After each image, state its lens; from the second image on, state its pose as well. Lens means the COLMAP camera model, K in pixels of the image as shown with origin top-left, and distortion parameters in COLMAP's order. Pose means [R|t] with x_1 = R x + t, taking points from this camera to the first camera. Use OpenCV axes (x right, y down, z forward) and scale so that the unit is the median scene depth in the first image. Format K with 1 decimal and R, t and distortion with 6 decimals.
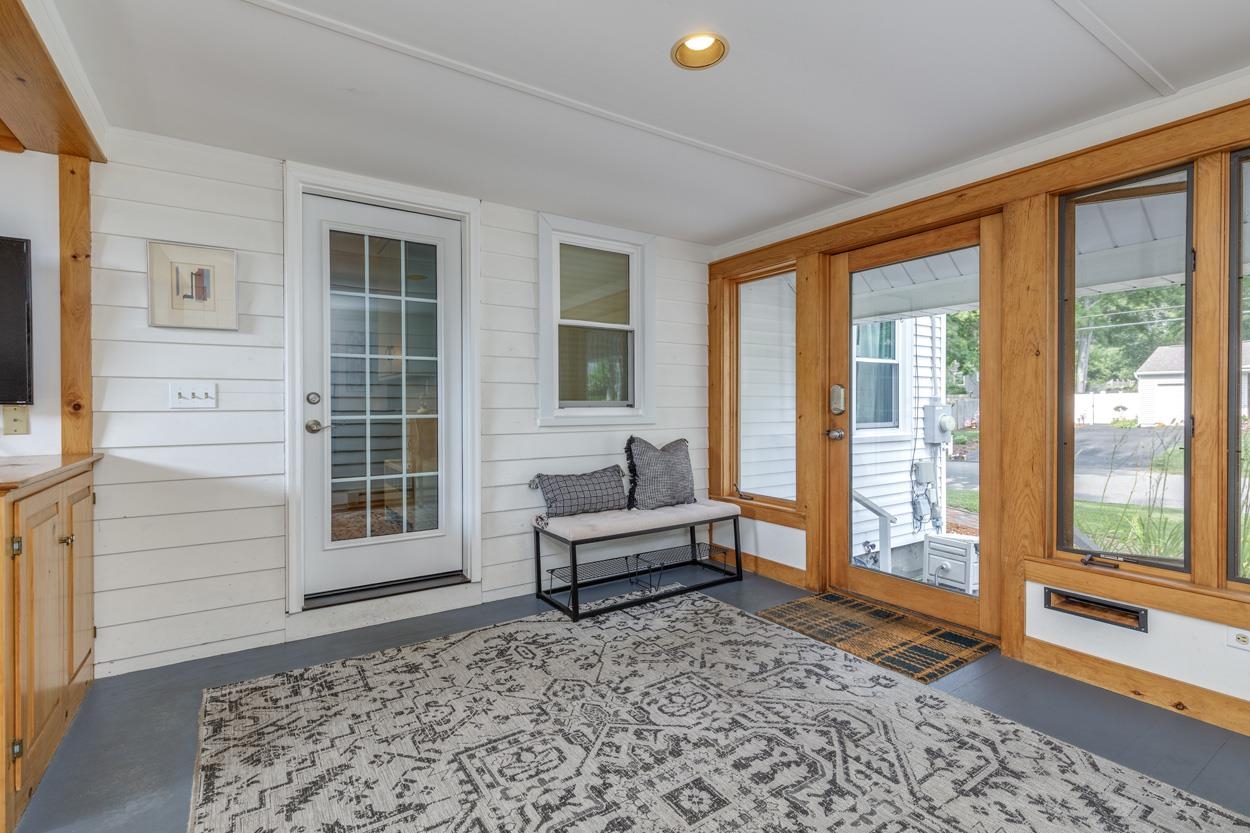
lens RADIAL K [[565.8, 0, 630.2], [0, 565.8, 407.8], [0, 0, 1]] dist [0.006754, -0.000381]
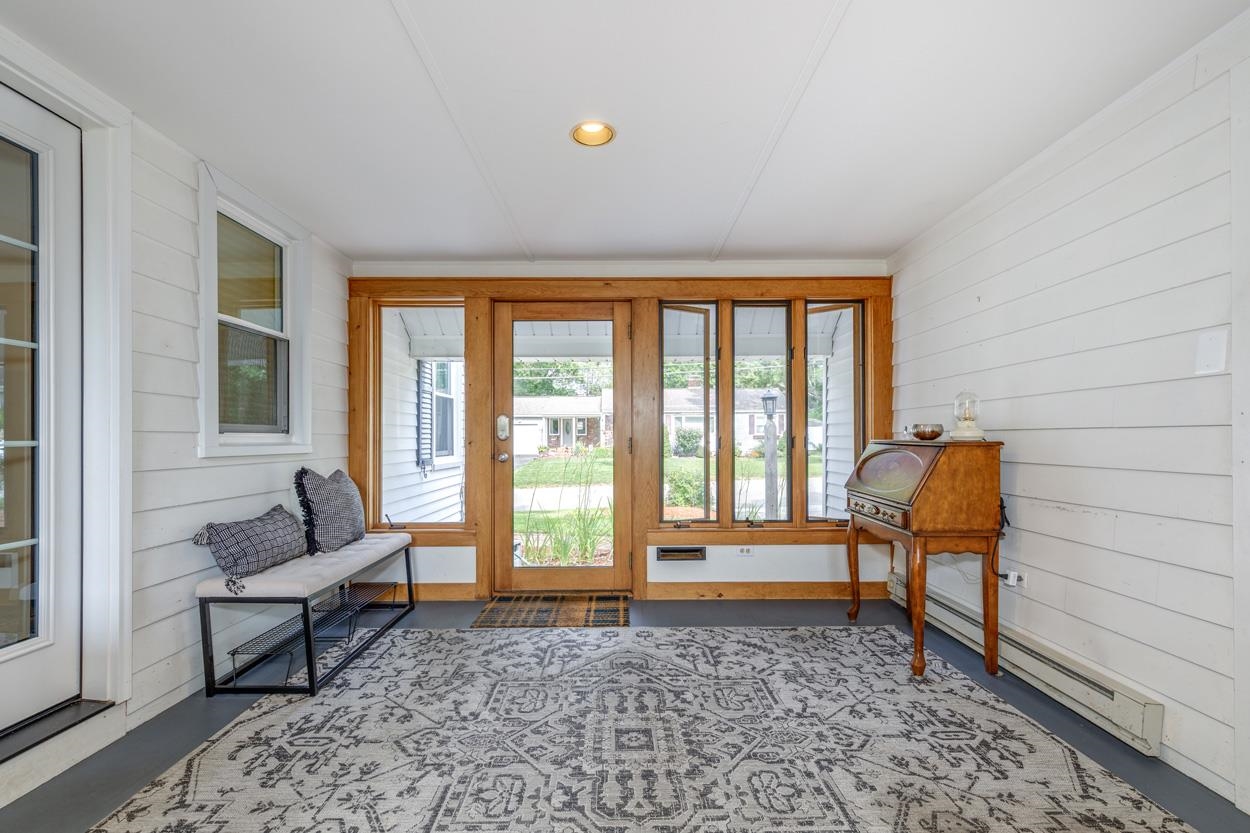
lens RADIAL K [[565.8, 0, 622.6], [0, 565.8, 432.9], [0, 0, 1]] dist [0.006754, -0.000381]
pose [[0.553386, 0.007659, 0.832890, -0.537745], [0.007767, 0.999867, -0.014355, 0.017887], [-0.832889, 0.014413, 0.553253, 0.179987]]
